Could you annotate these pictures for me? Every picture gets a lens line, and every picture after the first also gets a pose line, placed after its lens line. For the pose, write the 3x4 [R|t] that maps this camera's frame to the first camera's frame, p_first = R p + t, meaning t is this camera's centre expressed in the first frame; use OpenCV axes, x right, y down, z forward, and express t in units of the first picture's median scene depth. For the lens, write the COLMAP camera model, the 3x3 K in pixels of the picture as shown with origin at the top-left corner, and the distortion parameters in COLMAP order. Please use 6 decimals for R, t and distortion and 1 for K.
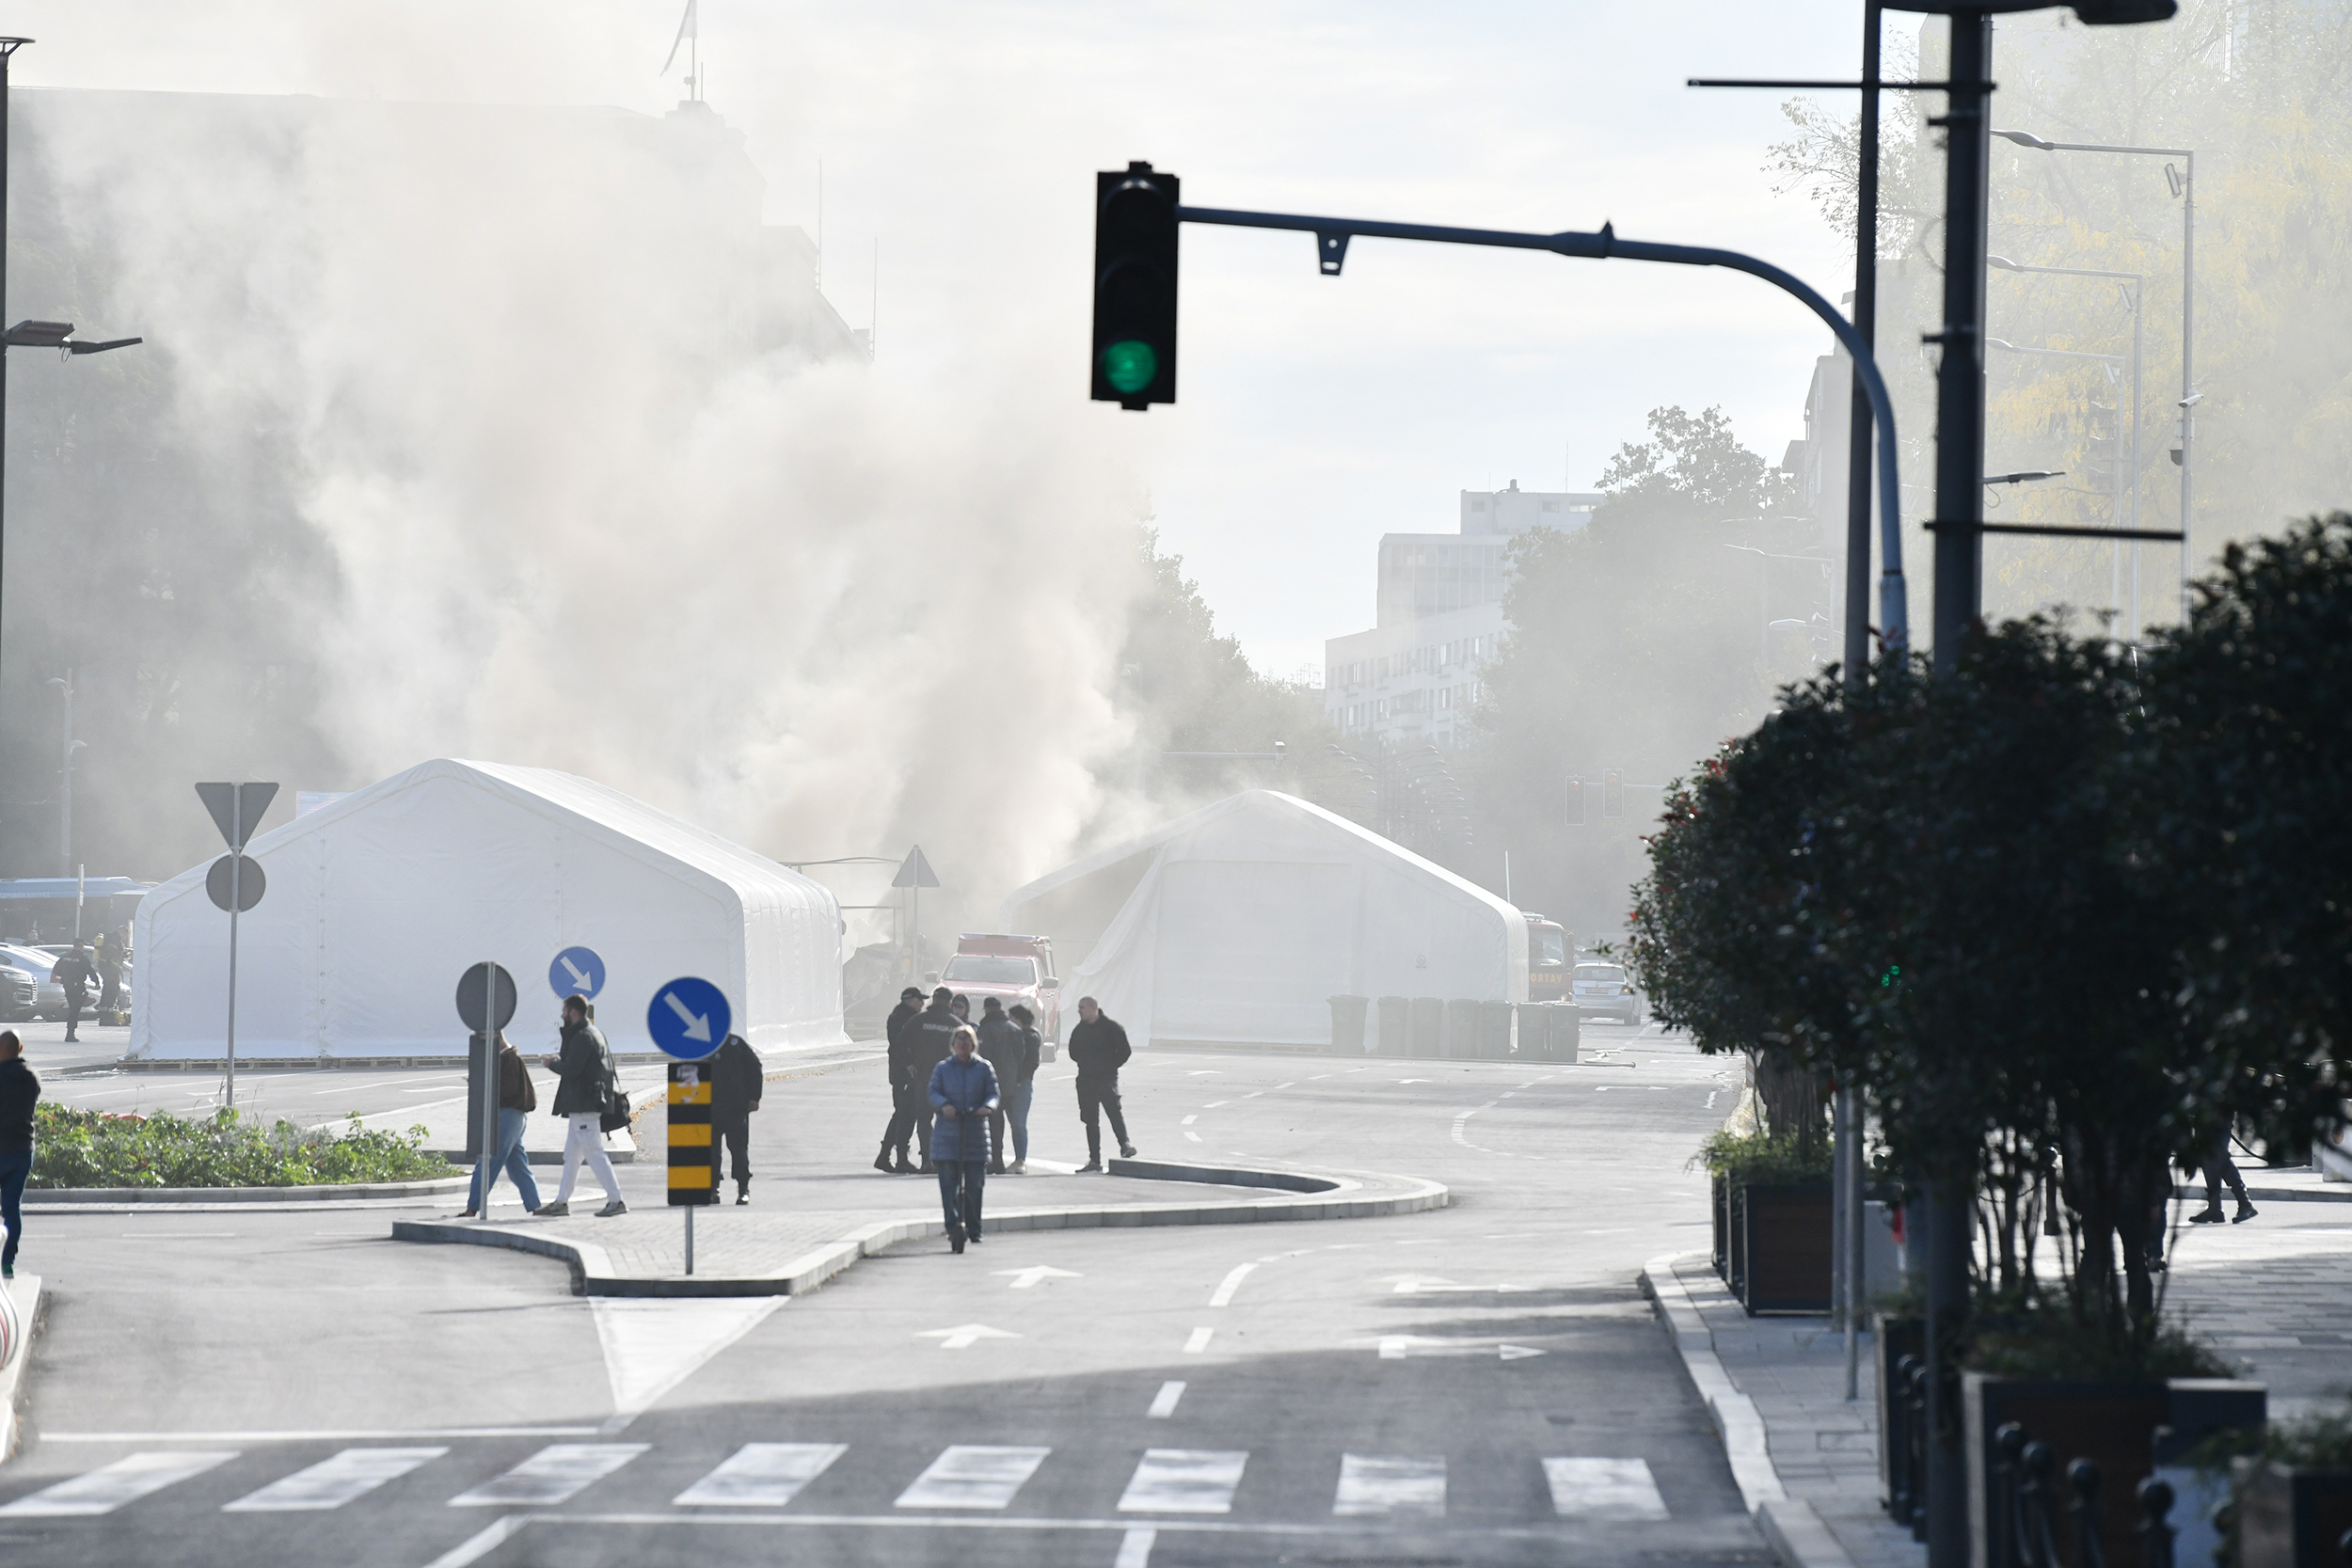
lens RADIAL K [[13572.0, 0, 1175.7], [0, 13572.0, 784.7], [0, 0, 1]] dist [0.068524, 0.000000]
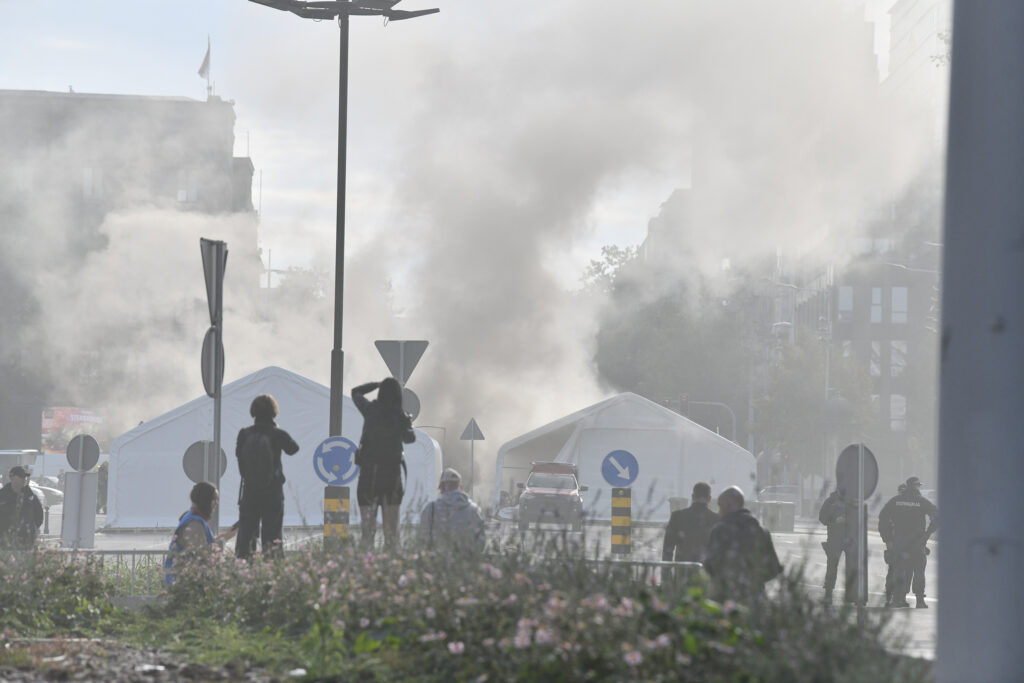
lens RADIAL K [[5121.3, 0, 512.3], [0, 5121.3, 340.9], [0, 0, 1]] dist [0.741275, 0.000000]
pose [[0.998426, 0.004071, 0.055943, -0.061144], [-0.003116, 0.999848, -0.017149, 0.006638], [-0.056004, 0.016948, 0.998287, 0.297619]]
